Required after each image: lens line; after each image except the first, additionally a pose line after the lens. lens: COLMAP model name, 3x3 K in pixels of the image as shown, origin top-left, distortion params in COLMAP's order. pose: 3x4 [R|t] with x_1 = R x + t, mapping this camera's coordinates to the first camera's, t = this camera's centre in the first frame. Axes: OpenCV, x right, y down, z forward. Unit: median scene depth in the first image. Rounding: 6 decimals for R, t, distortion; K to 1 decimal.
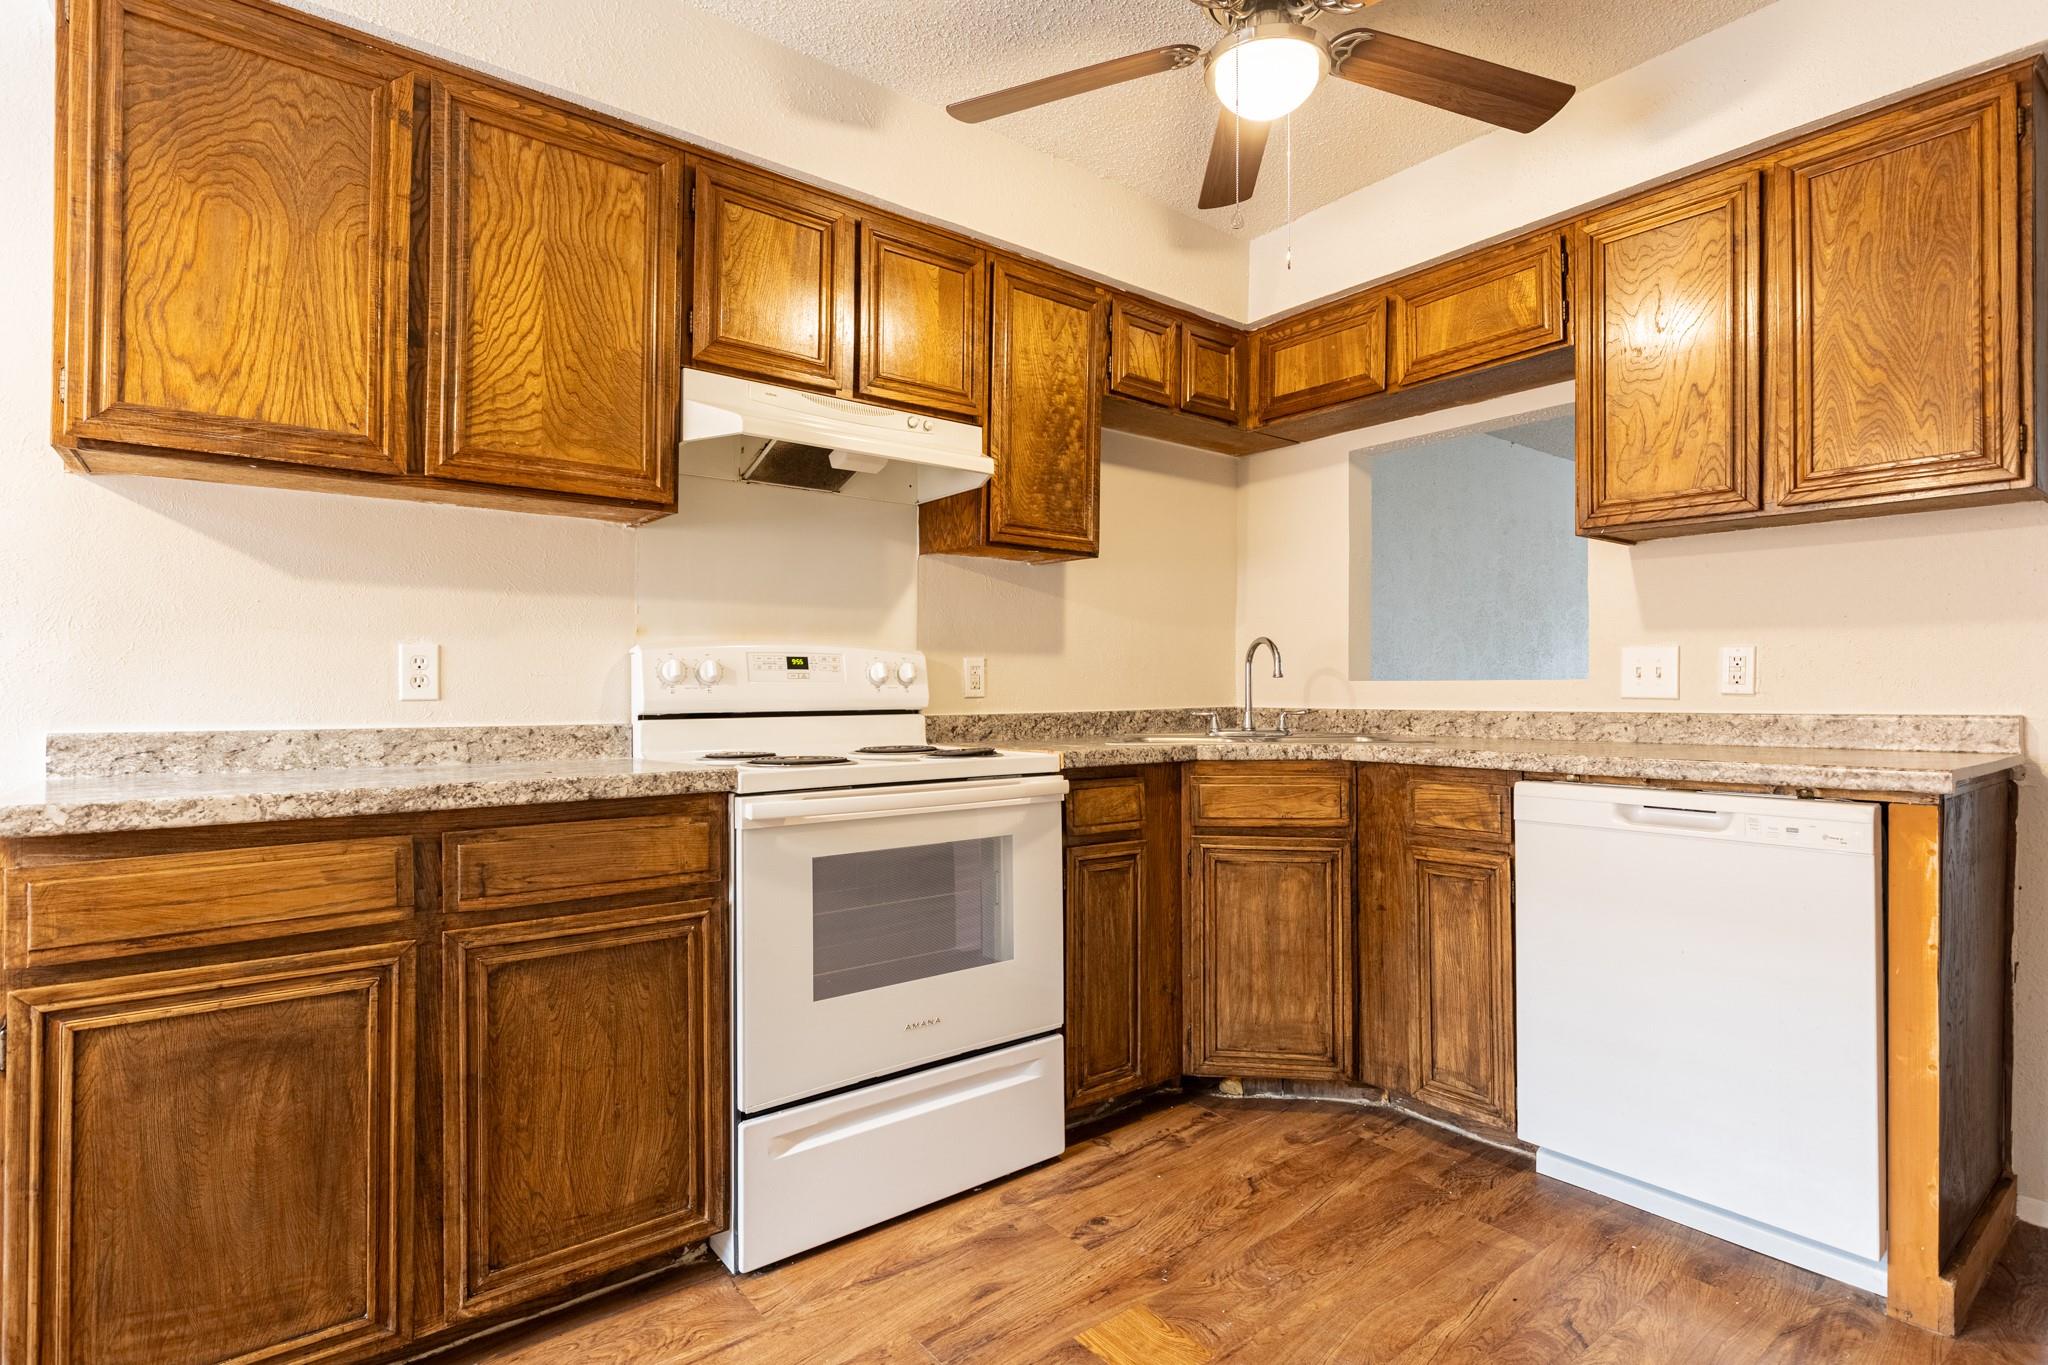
lens RADIAL K [[1004.6, 0, 1033.2], [0, 1004.6, 675.7], [0, 0, 1]] dist [-0.004244, 0.002320]
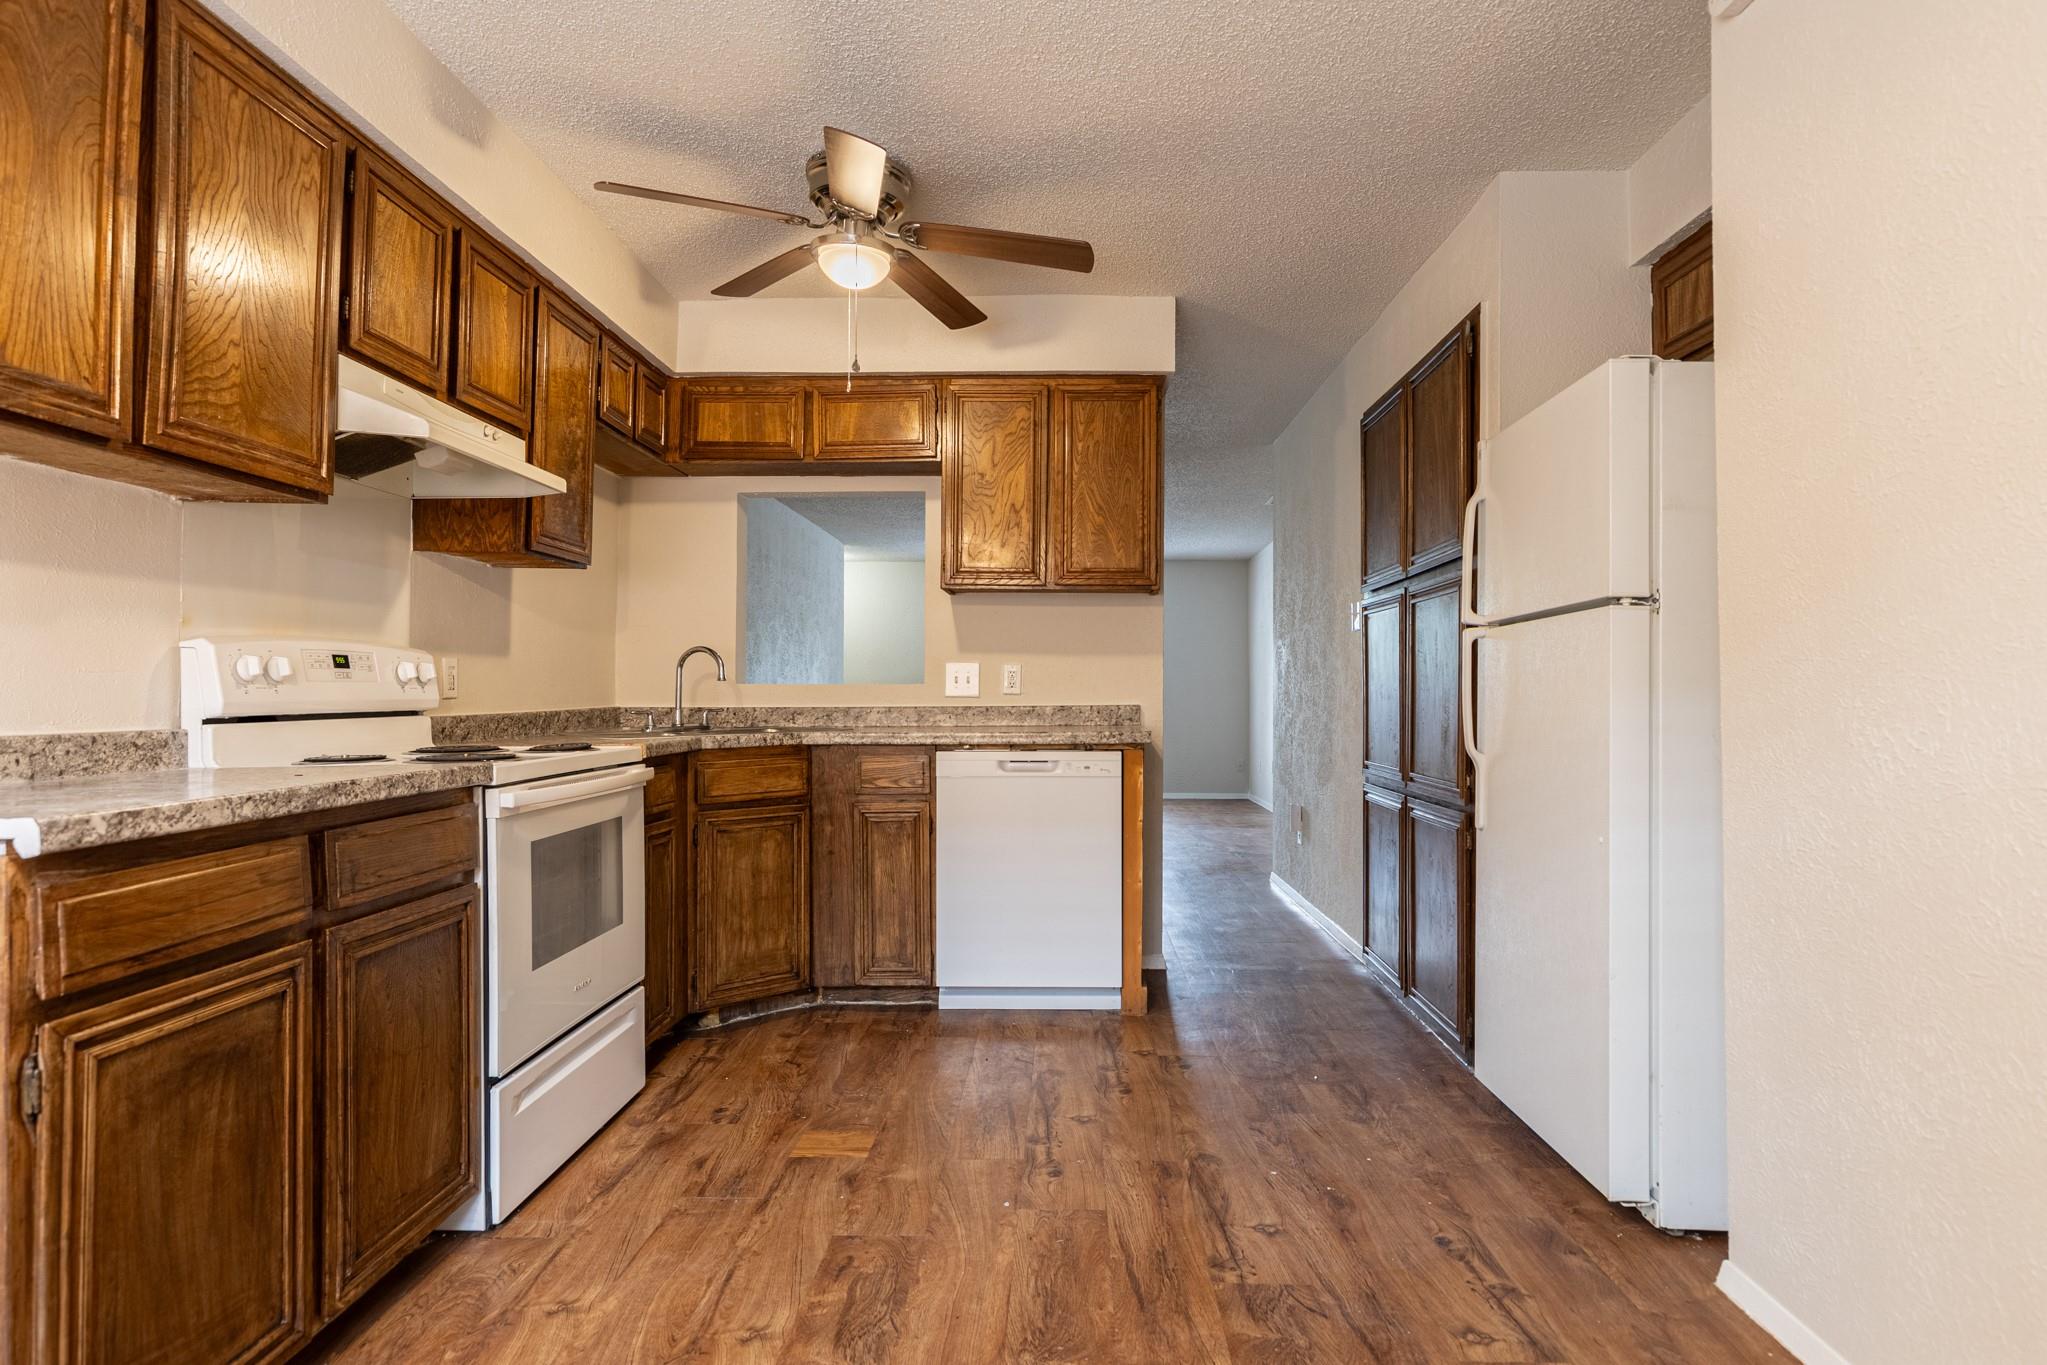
lens RADIAL K [[1100.5, 0, 1031.6], [0, 1100.5, 675.4], [0, 0, 1]] dist [-0.000180, 0.002239]
pose [[0.642712, 0.012467, 0.766007, -0.756856], [-0.011185, 0.999914, -0.006889, 0.000101], [-0.766026, -0.004140, 0.642796, -0.192133]]
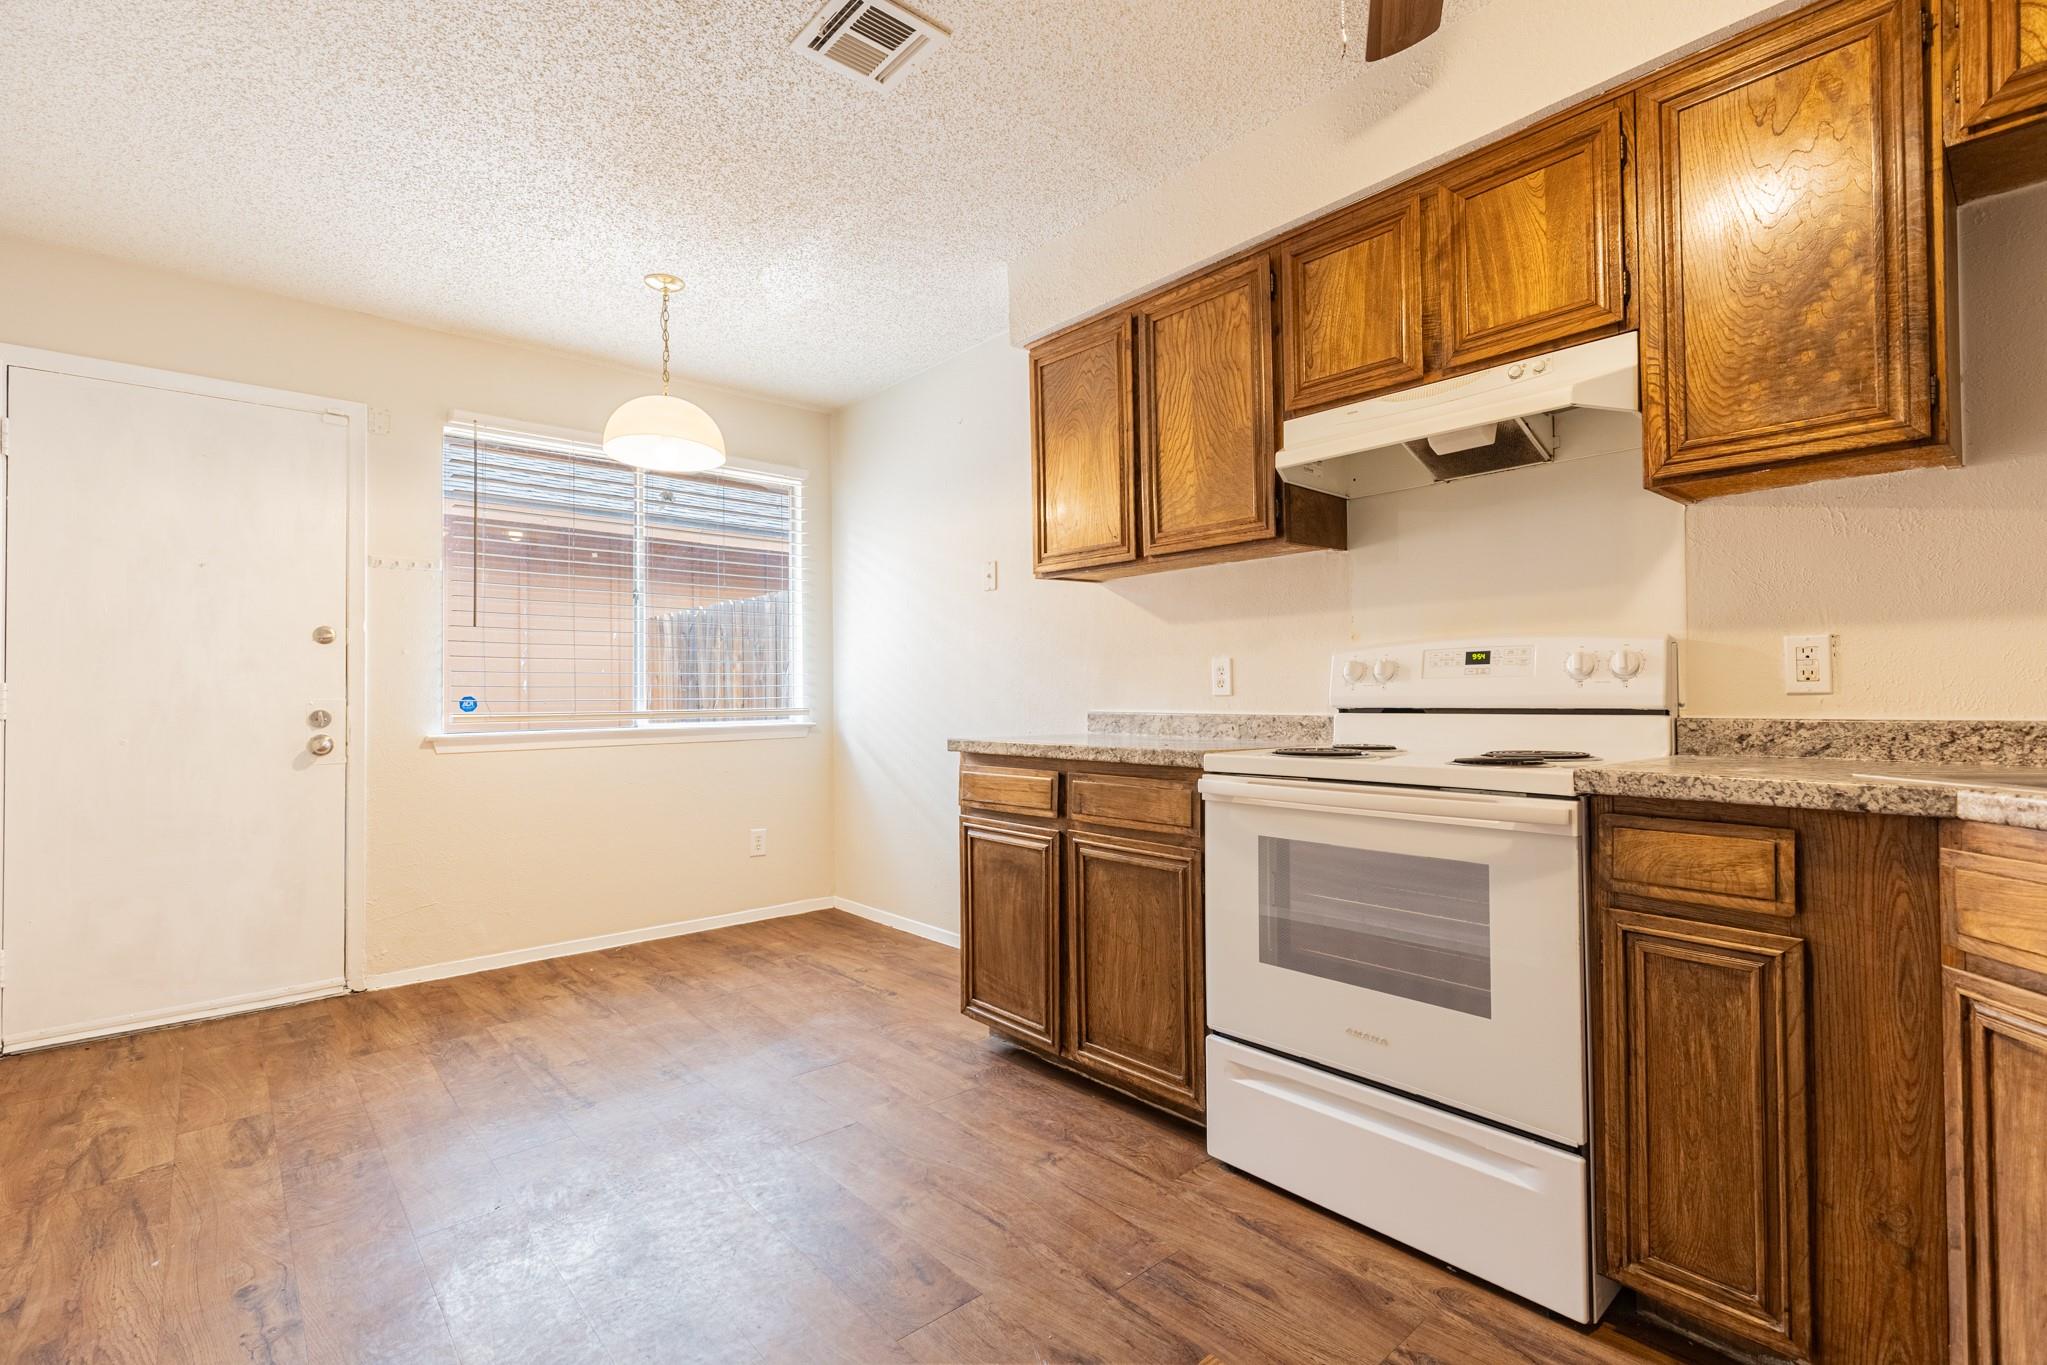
lens RADIAL K [[925.2, 0, 1018.7], [0, 925.2, 674.0], [0, 0, 1]] dist [0.012503, -0.002664]
pose [[0.051397, -0.020220, -0.998474, 0.779393], [0.023625, 0.999540, -0.019026, 0.011547], [0.998399, -0.022611, 0.051851, 0.644567]]
